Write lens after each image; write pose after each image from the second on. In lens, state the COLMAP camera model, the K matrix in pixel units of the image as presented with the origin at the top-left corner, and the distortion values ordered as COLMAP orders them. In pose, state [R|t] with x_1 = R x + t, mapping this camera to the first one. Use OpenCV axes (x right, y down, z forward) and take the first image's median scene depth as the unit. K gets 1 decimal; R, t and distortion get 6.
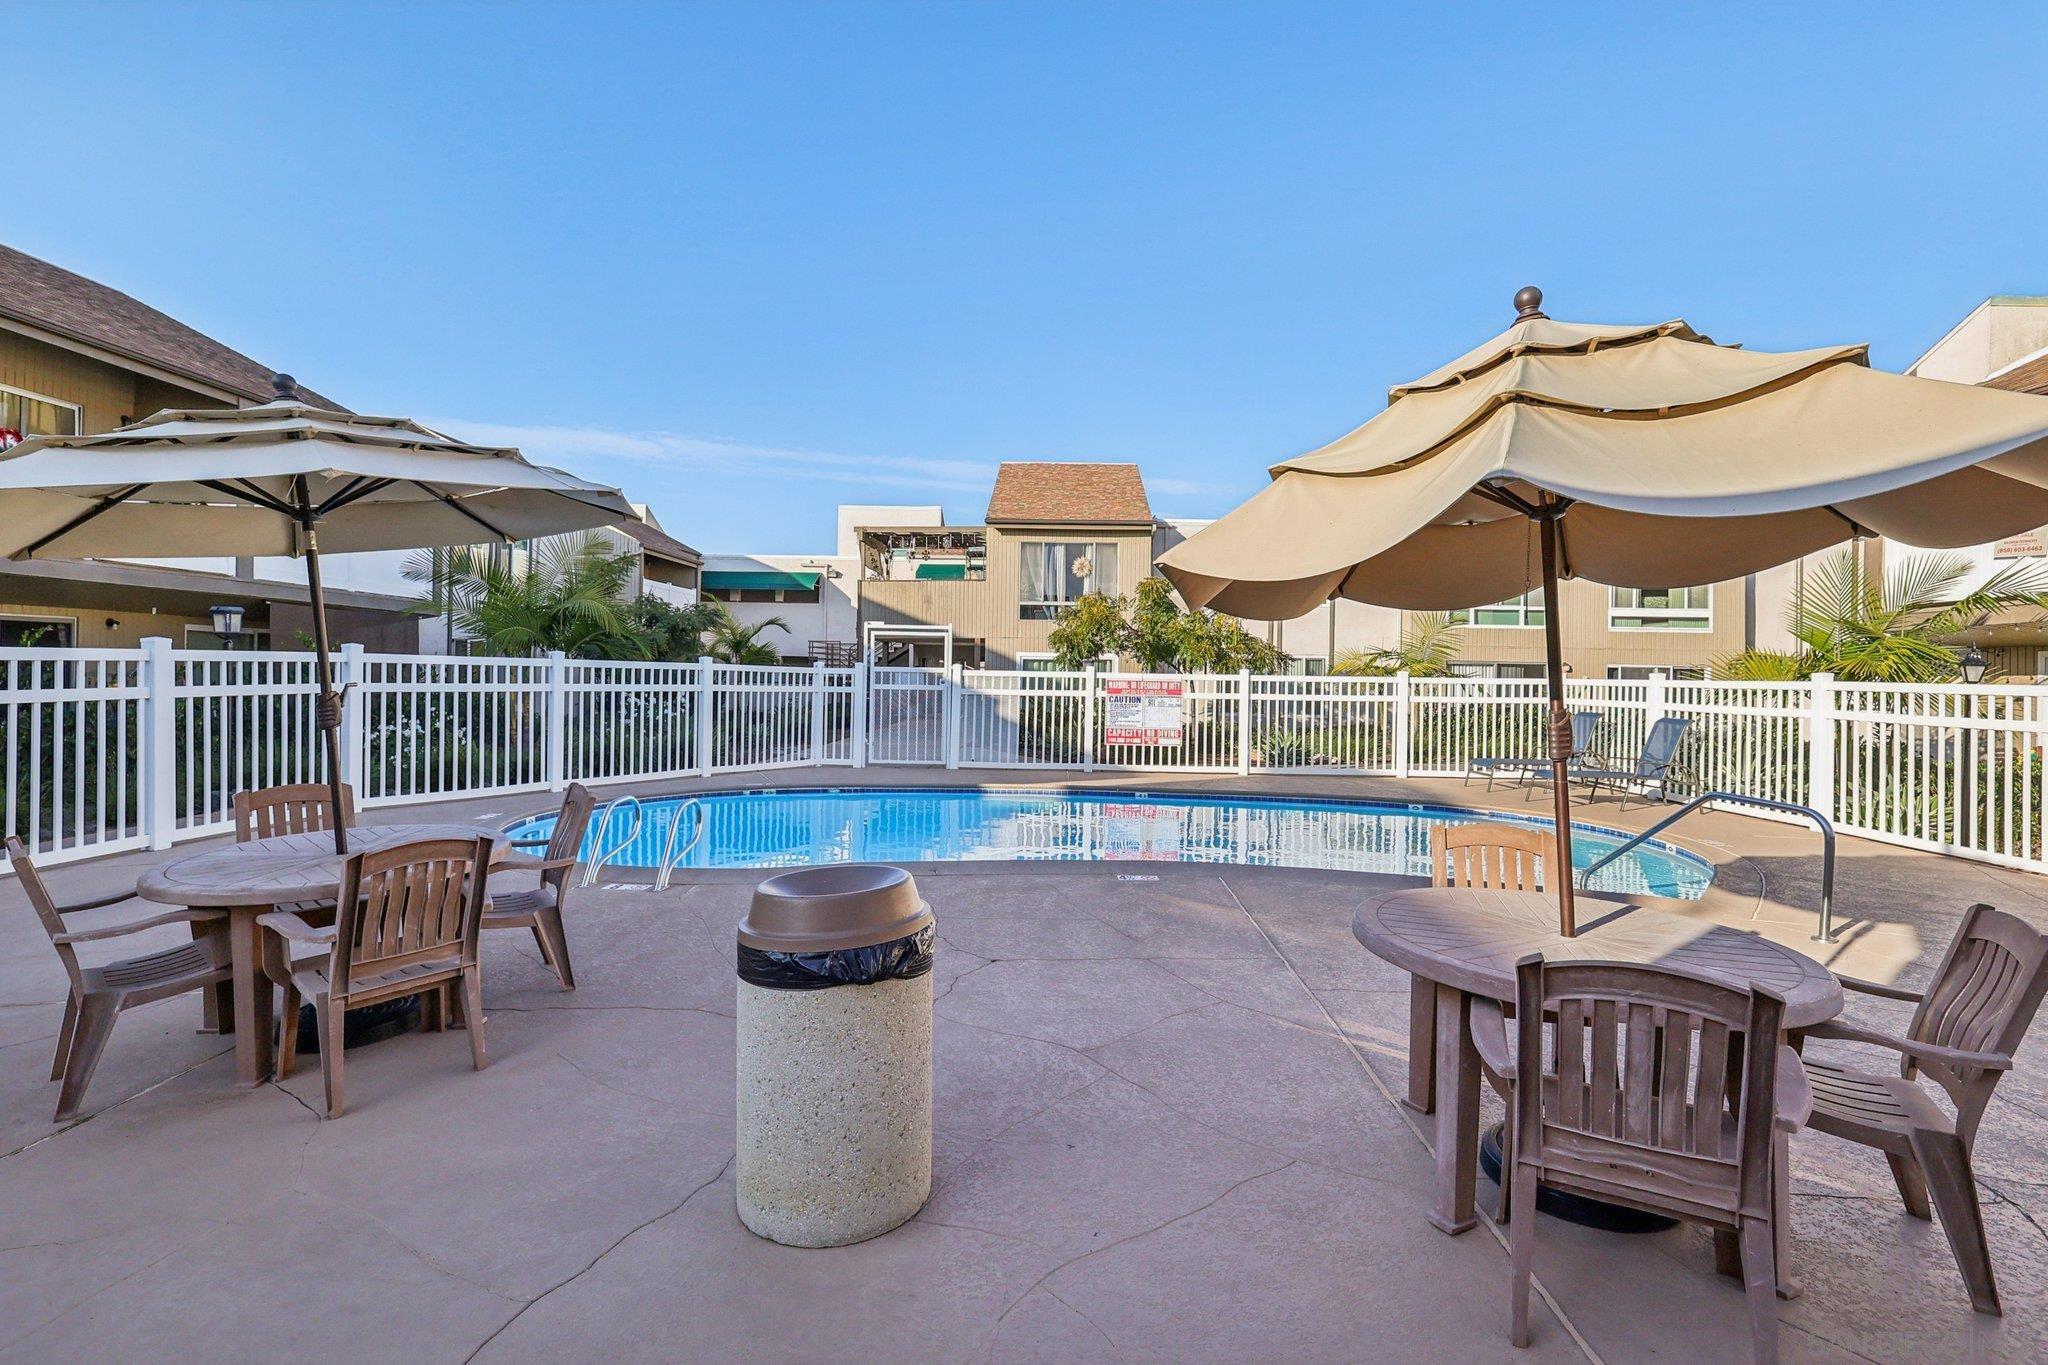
lens RADIAL K [[933.1, 0, 1019.6], [0, 933.1, 670.0], [0, 0, 1]] dist [0.022846, 0.000087]
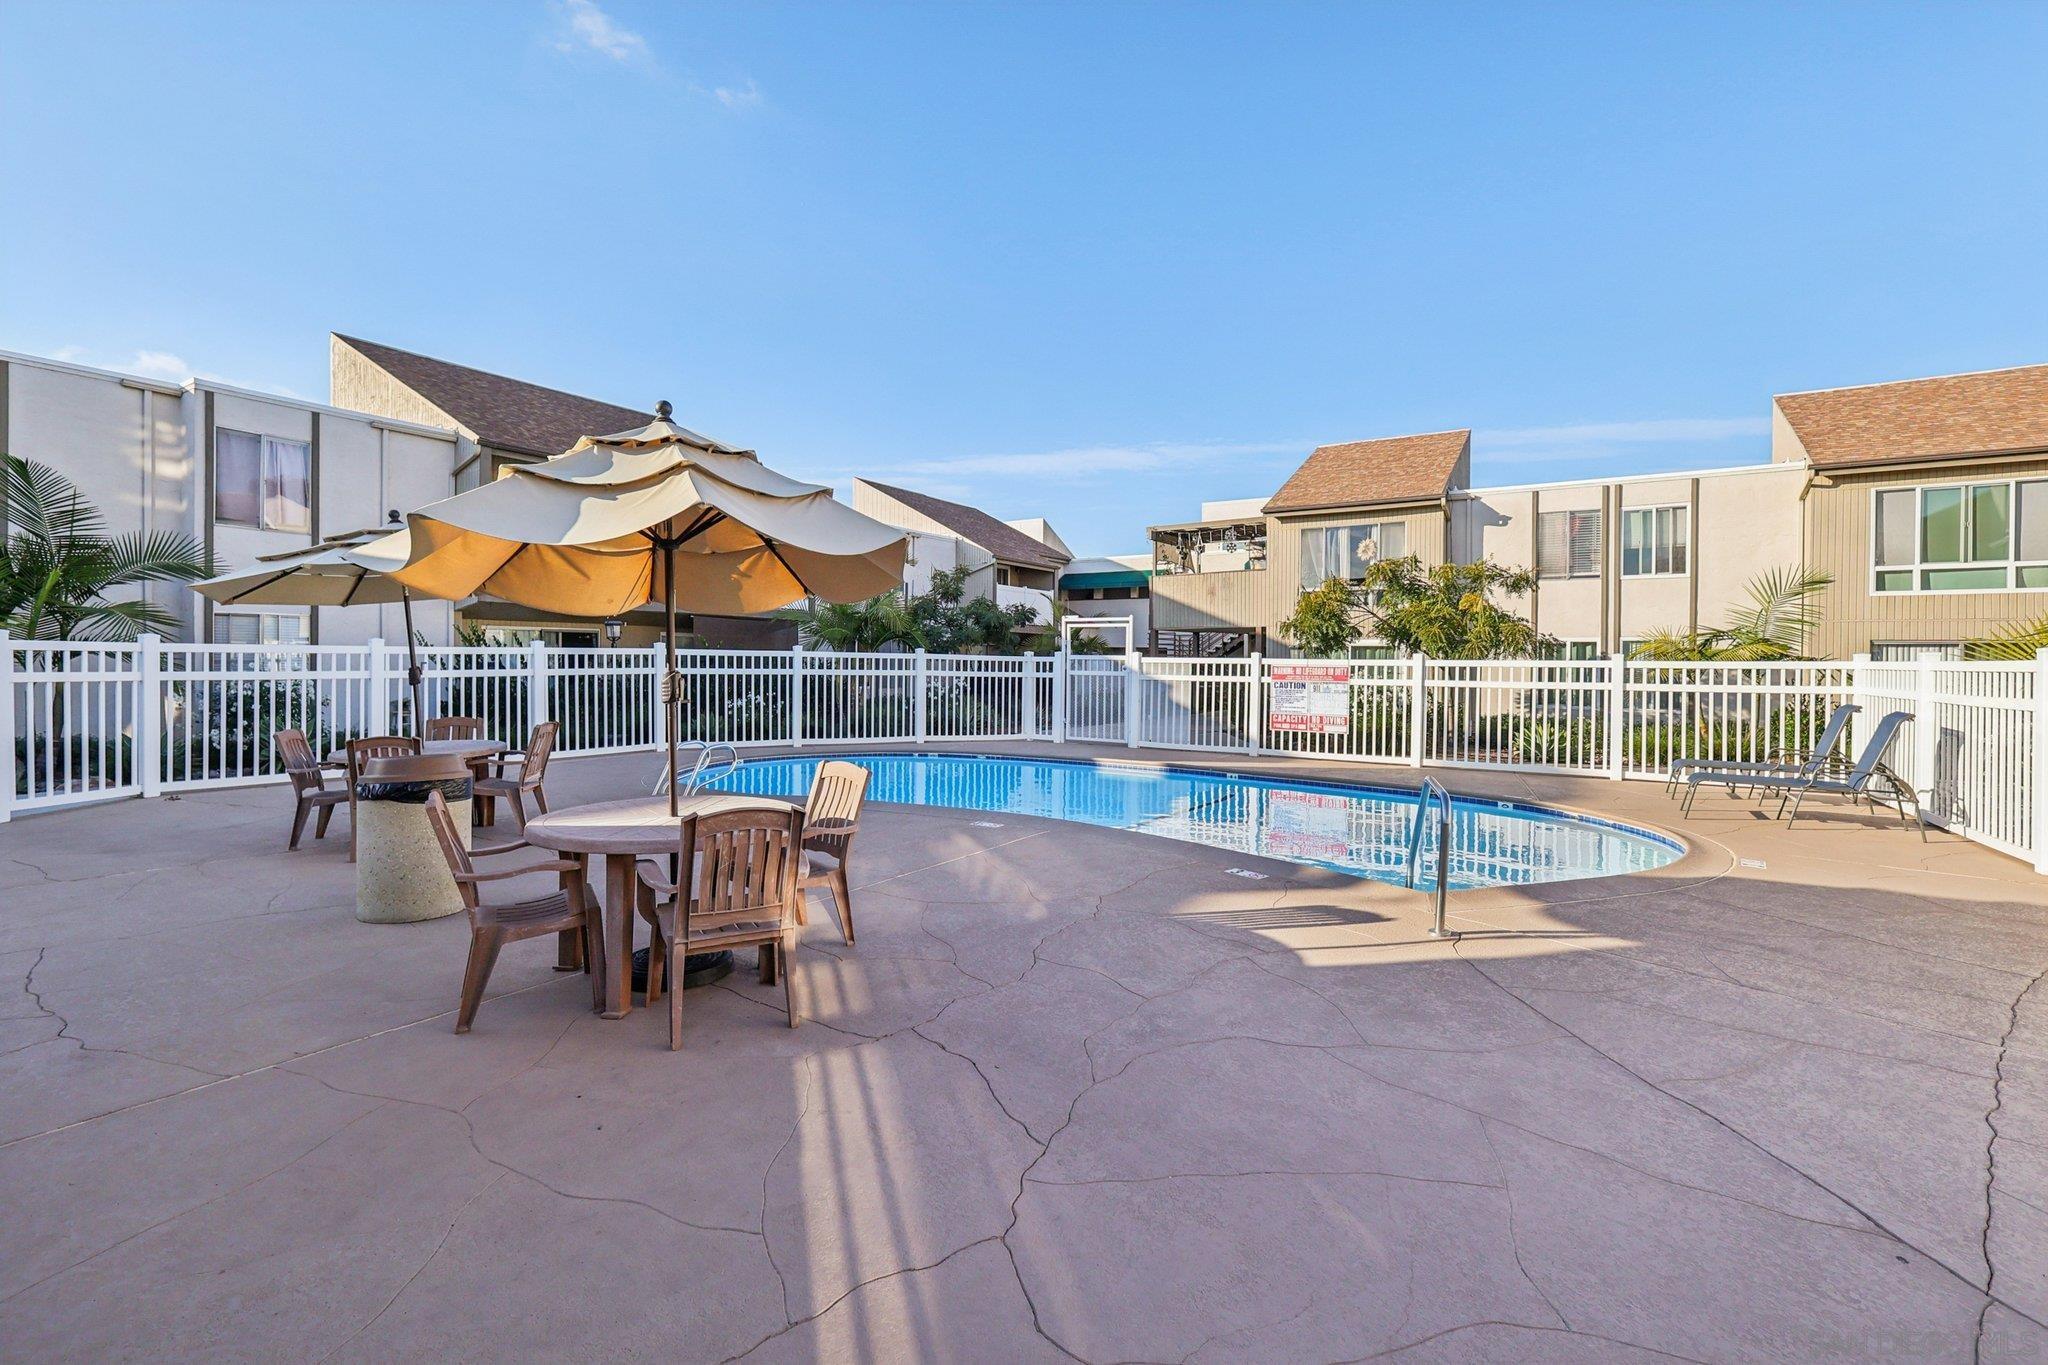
lens RADIAL K [[933.1, 0, 1024.3], [0, 933.1, 672.3], [0, 0, 1]] dist [0.022846, 0.000087]
pose [[0.852642, -0.000875, -0.522494, 0.392652], [0.006111, 0.999947, 0.008297, 0.007493], [0.522459, -0.010267, 0.852602, -0.001430]]
